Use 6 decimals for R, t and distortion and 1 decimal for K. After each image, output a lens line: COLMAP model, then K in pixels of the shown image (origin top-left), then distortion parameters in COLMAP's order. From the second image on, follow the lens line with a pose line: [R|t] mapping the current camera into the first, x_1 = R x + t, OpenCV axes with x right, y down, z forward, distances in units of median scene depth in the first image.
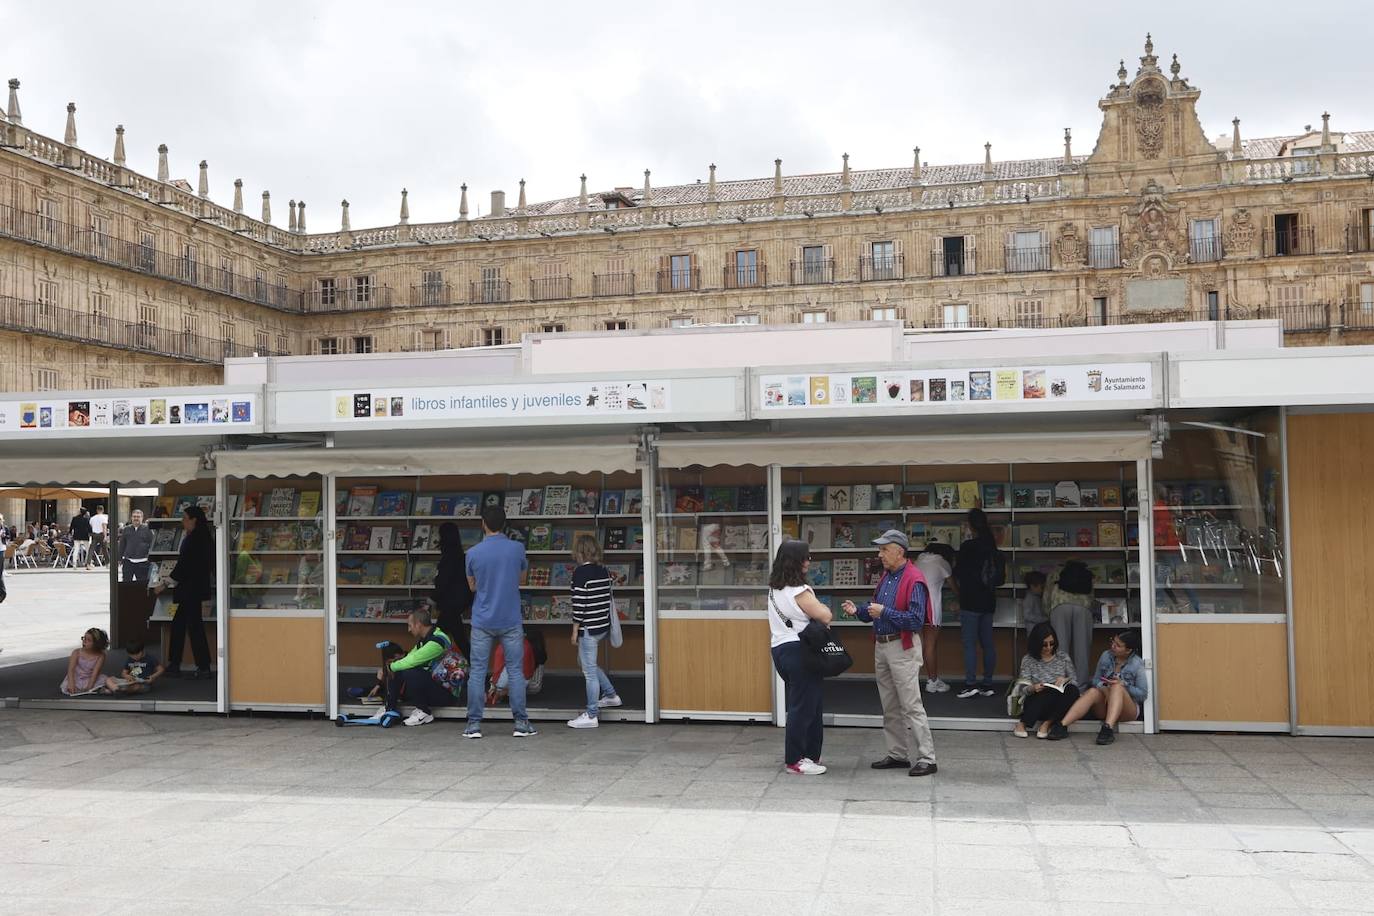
lens RADIAL K [[1322.4, 0, 687.0], [0, 1322.4, 458.0], [0, 0, 1]] dist [-0.009838, 0.013696]
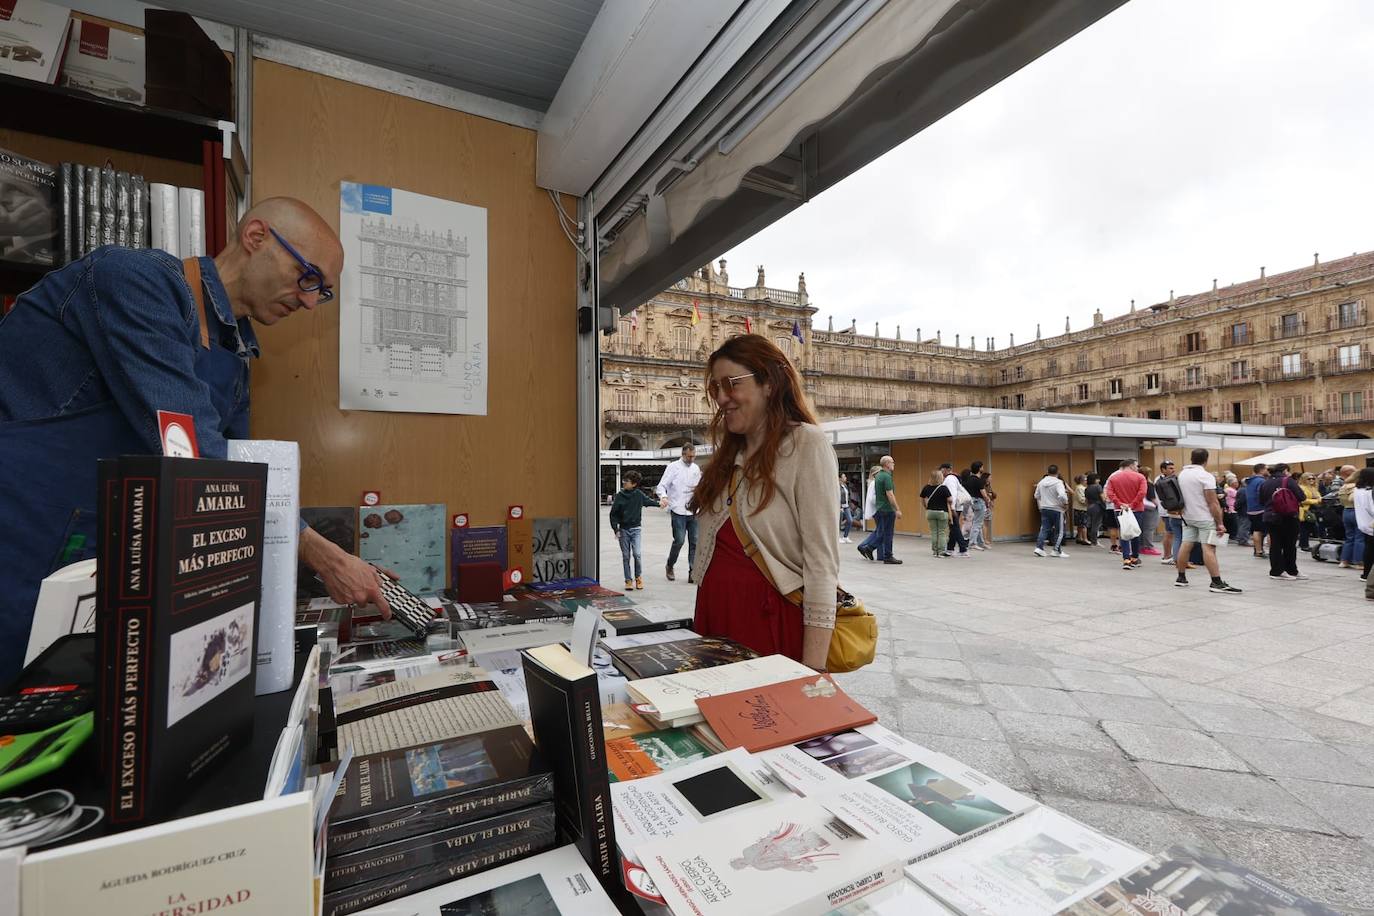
lens RADIAL K [[608.1, 0, 688.5], [0, 608.1, 462.6], [0, 0, 1]] dist [0.000379, 0.000743]
pose [[0.623269, -0.012047, -0.781915, 0.233161], [0.027769, 0.999592, 0.006734, -0.001161], [0.781514, -0.025910, 0.623349, -0.072394]]
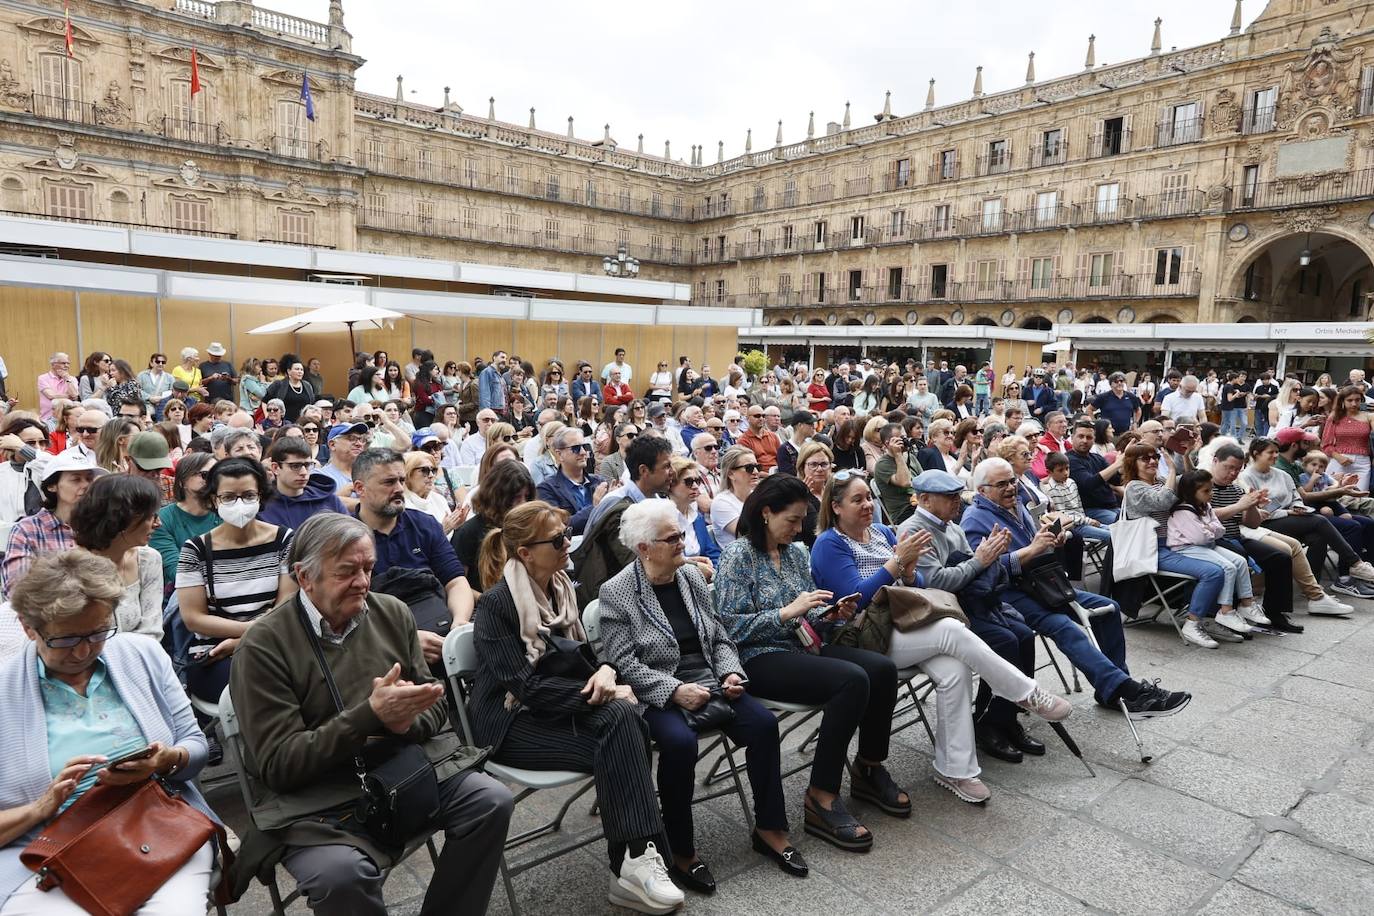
lens RADIAL K [[882.9, 0, 686.6], [0, 882.9, 458.5], [0, 0, 1]] dist [0.000638, 0.003548]
pose [[0.791678, 0.113480, -0.600307, 0.399434], [-0.025036, 0.987798, 0.153713, 0.003321], [0.610426, -0.106662, 0.784859, 0.204809]]
